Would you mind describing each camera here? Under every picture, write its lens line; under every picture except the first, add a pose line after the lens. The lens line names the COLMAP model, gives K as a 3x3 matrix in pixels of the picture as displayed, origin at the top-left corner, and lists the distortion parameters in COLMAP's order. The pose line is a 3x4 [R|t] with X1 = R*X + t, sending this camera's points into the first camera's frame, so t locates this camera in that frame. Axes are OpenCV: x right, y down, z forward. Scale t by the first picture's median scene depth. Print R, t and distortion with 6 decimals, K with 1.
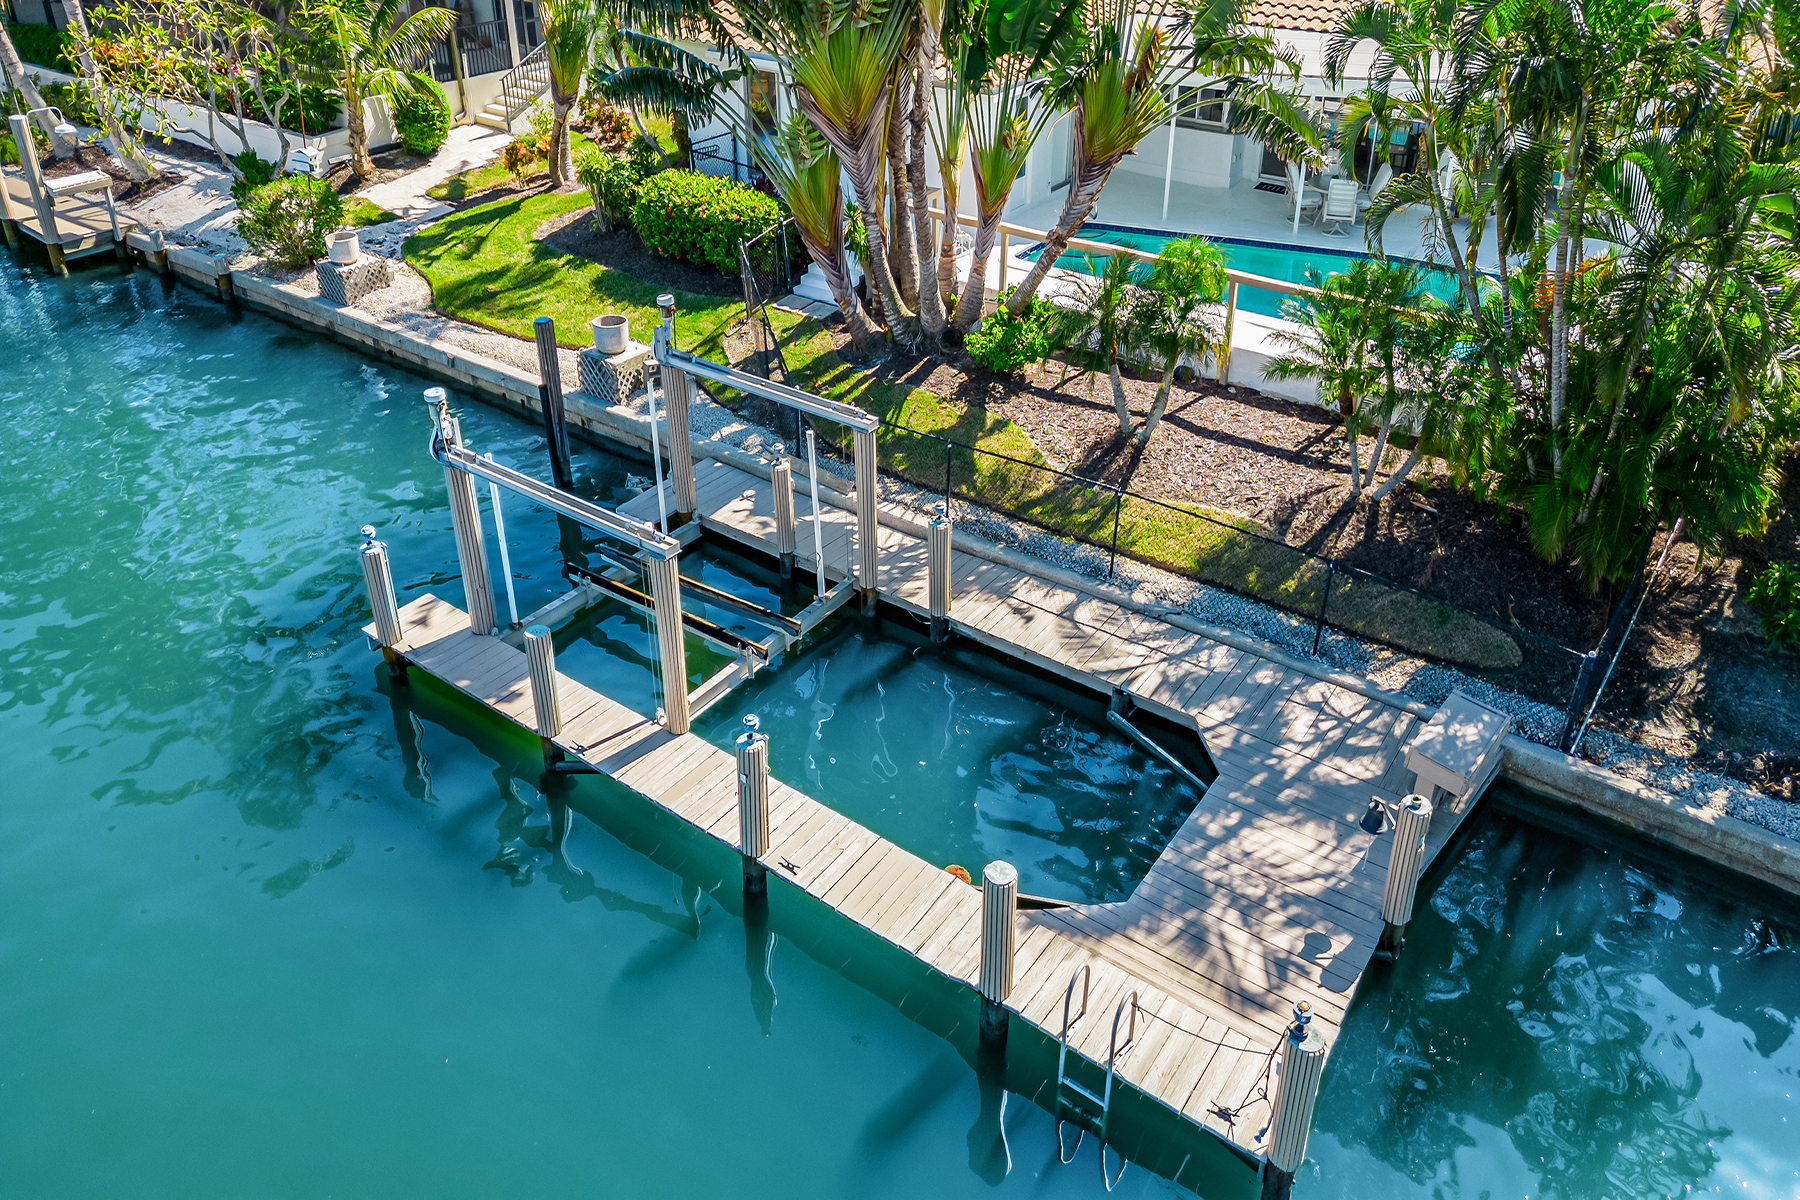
lens RADIAL K [[1257.4, 0, 981.6], [0, 1257.4, 537.9], [0, 0, 1]] dist [0.093219, -0.090510]
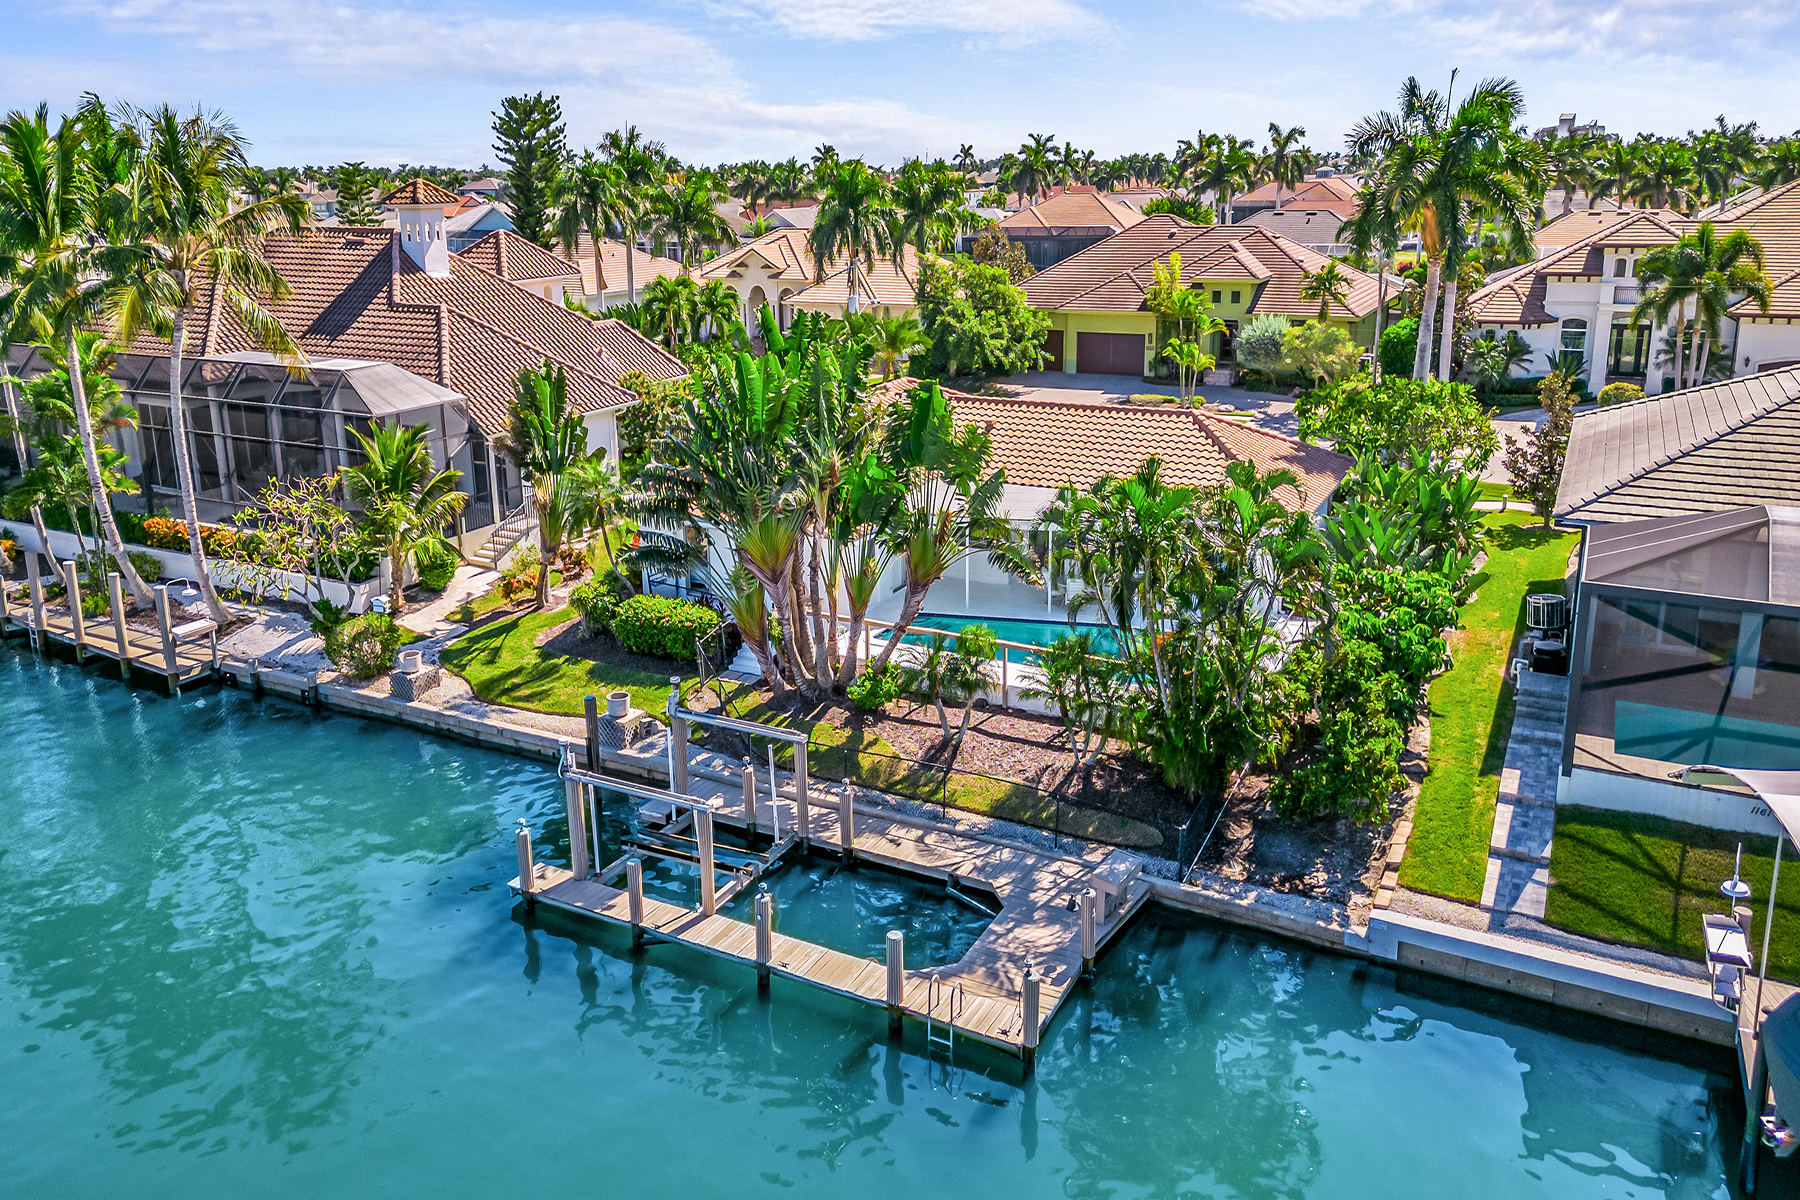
lens RADIAL K [[1257.4, 0, 981.6], [0, 1257.4, 537.9], [0, 0, 1]] dist [0.093219, -0.090510]
pose [[0.990409, -0.050084, 0.128769, -0.043947], [0.083588, 0.959281, -0.269801, 0.114641], [-0.110013, 0.277977, 0.954267, -0.671775]]
